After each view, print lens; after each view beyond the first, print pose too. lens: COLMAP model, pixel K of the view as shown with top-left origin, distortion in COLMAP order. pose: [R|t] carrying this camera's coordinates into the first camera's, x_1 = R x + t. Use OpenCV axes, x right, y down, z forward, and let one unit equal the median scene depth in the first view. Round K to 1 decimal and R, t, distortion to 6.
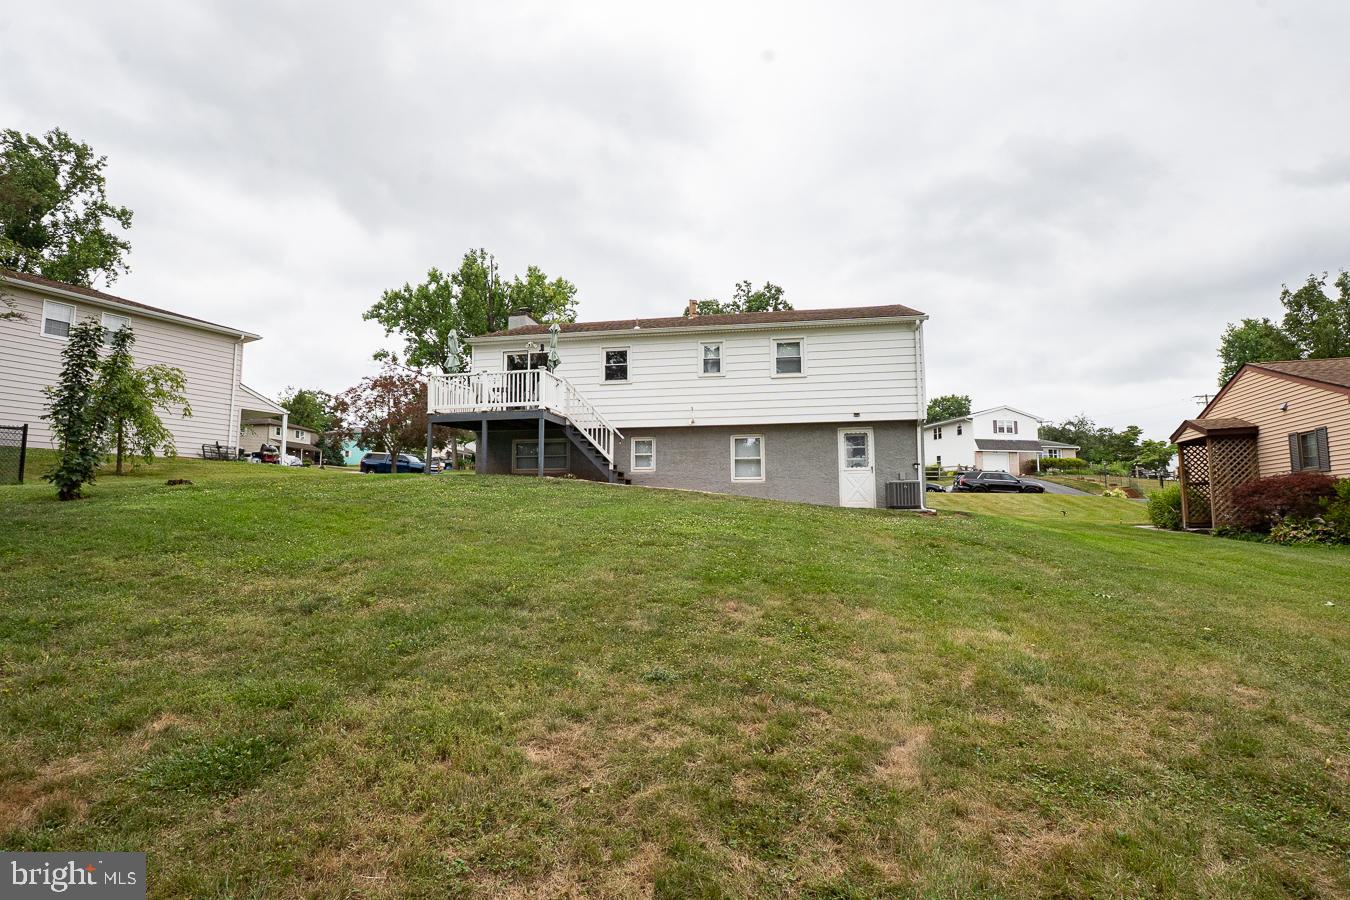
lens RADIAL K [[680.8, 0, 675.0], [0, 680.8, 450.0], [0, 0, 1]] dist [-0.014357, 0.000698]
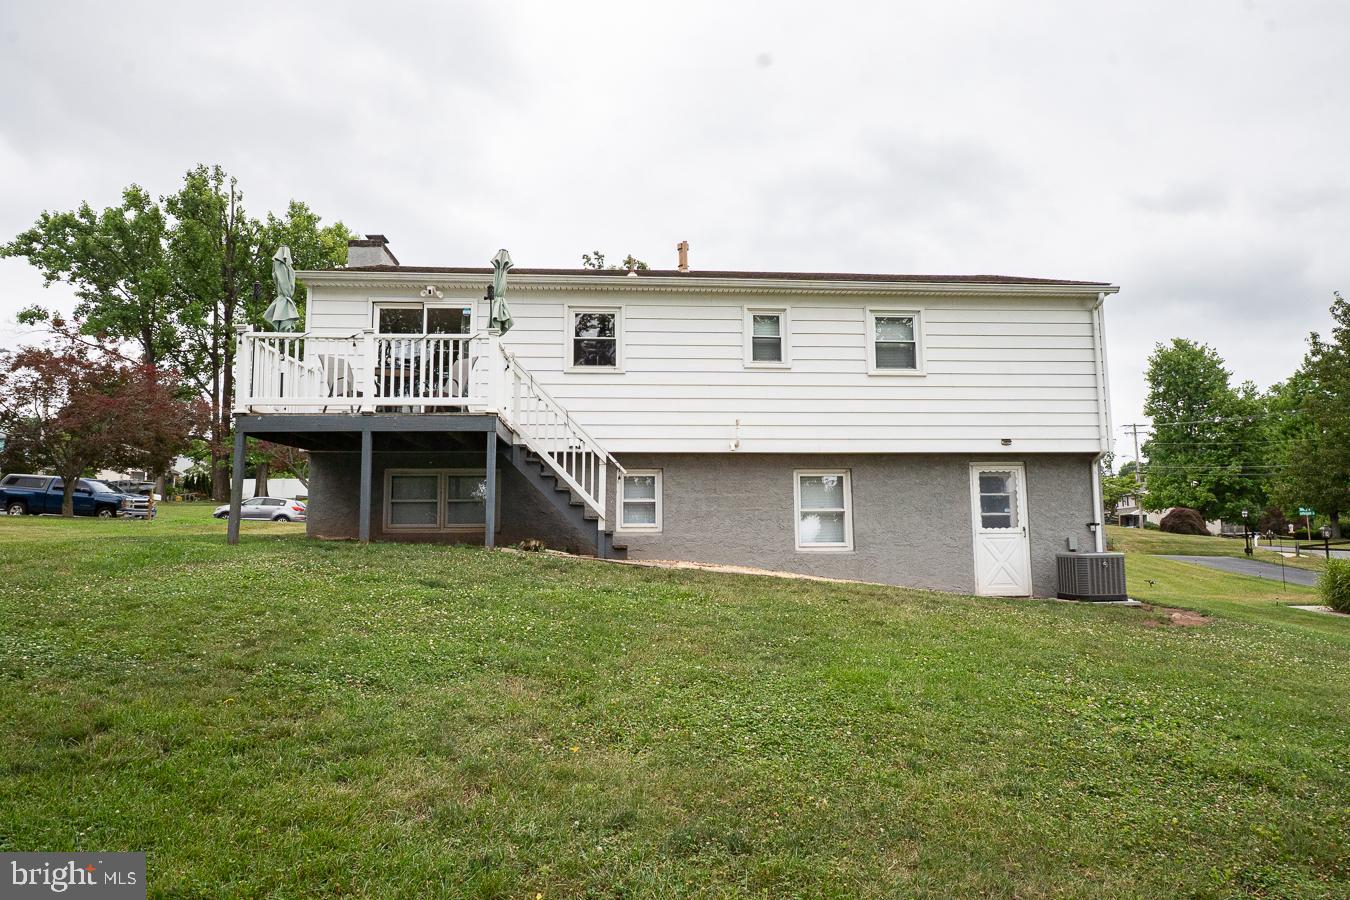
lens RADIAL K [[838.7, 0, 675.0], [0, 838.7, 450.0], [0, 0, 1]] dist [-0.002617, -0.002442]
pose [[0.962791, 0.028392, 0.268752, -0.203163], [-0.020076, 0.999232, -0.033643, -0.012418], [-0.269501, 0.026996, 0.962622, 0.327544]]
